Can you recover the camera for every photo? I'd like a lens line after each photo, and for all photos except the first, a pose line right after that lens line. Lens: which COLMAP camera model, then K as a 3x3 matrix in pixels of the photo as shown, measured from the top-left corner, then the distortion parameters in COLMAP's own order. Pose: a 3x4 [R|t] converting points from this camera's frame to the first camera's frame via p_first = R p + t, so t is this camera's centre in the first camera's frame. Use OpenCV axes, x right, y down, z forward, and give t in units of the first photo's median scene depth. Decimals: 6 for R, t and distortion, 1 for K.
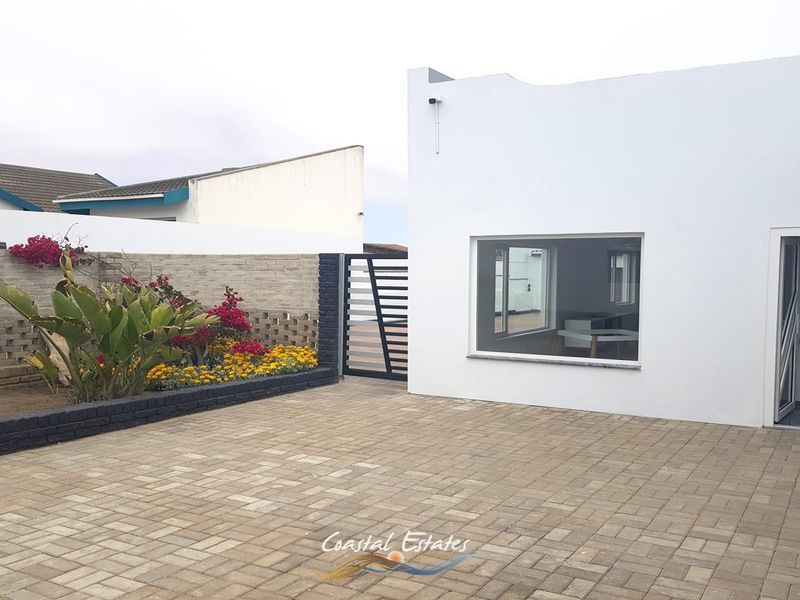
lens RADIAL K [[785.3, 0, 400.2], [0, 785.3, 325.6], [0, 0, 1]] dist [0.098299, -0.199746]
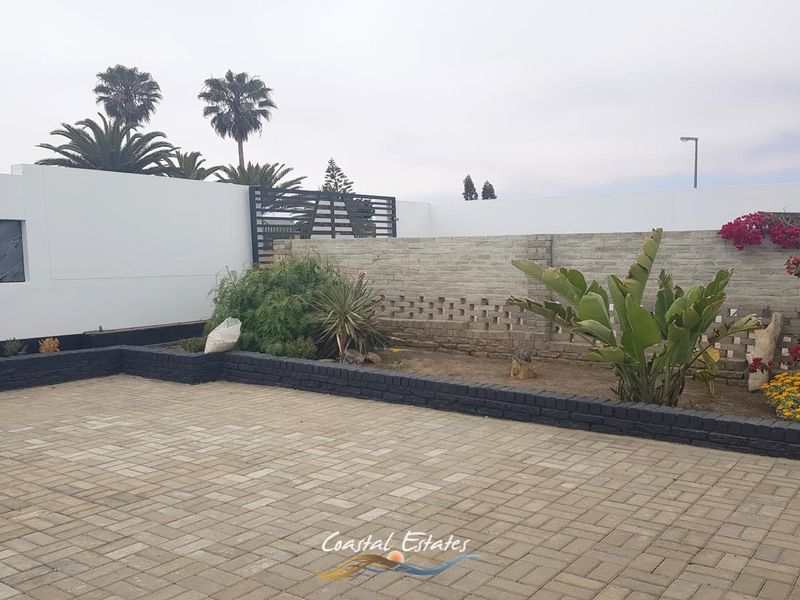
lens RADIAL K [[785.3, 0, 400.2], [0, 785.3, 325.6], [0, 0, 1]] dist [0.098299, -0.199746]
pose [[-0.104139, 0.091614, -0.990334, 0.801800], [-0.064452, 0.993034, 0.098641, -0.091482], [0.992472, 0.074101, -0.097509, 1.265980]]
